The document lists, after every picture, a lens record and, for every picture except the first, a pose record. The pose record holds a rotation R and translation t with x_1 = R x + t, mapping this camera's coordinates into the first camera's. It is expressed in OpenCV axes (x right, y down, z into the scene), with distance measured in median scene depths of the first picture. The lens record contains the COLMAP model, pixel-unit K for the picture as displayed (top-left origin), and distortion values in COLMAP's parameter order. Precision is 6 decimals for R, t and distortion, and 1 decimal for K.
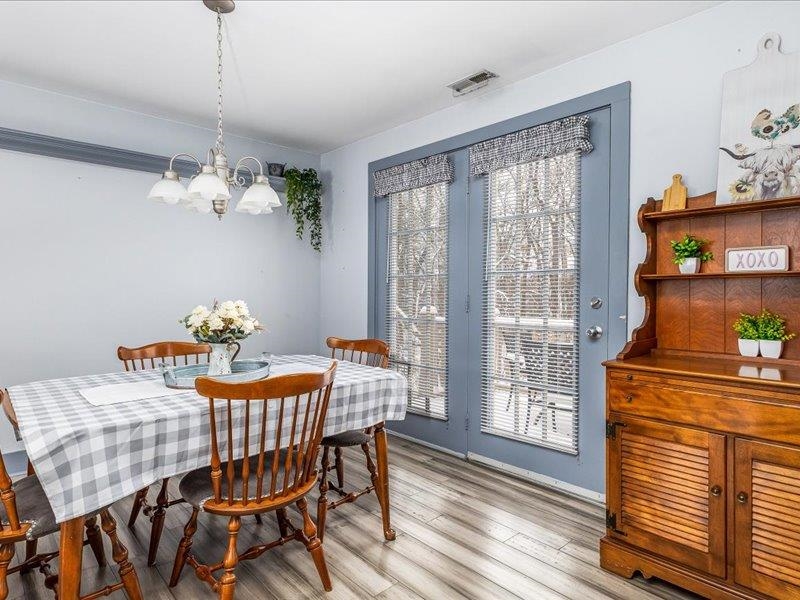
lens RADIAL K [[473.1, 0, 399.9], [0, 473.1, 297.5], [0, 0, 1]] dist [0.007036, 0.003265]
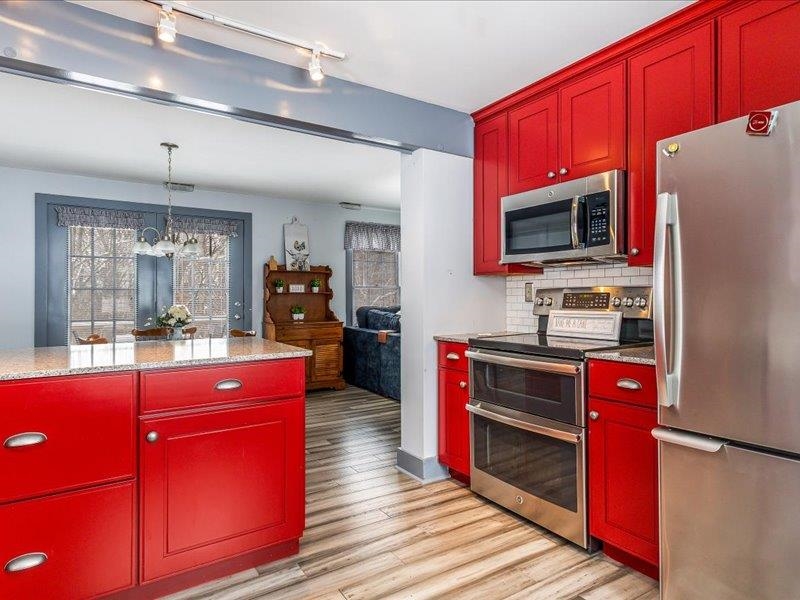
lens RADIAL K [[473.1, 0, 400.4], [0, 473.1, 294.5], [0, 0, 1]] dist [0.007036, 0.003265]
pose [[0.163716, 0.002888, 0.986503, -2.212866], [0.008198, 0.999957, -0.004288, -0.020478], [-0.986473, 0.008789, 0.163685, -0.188851]]
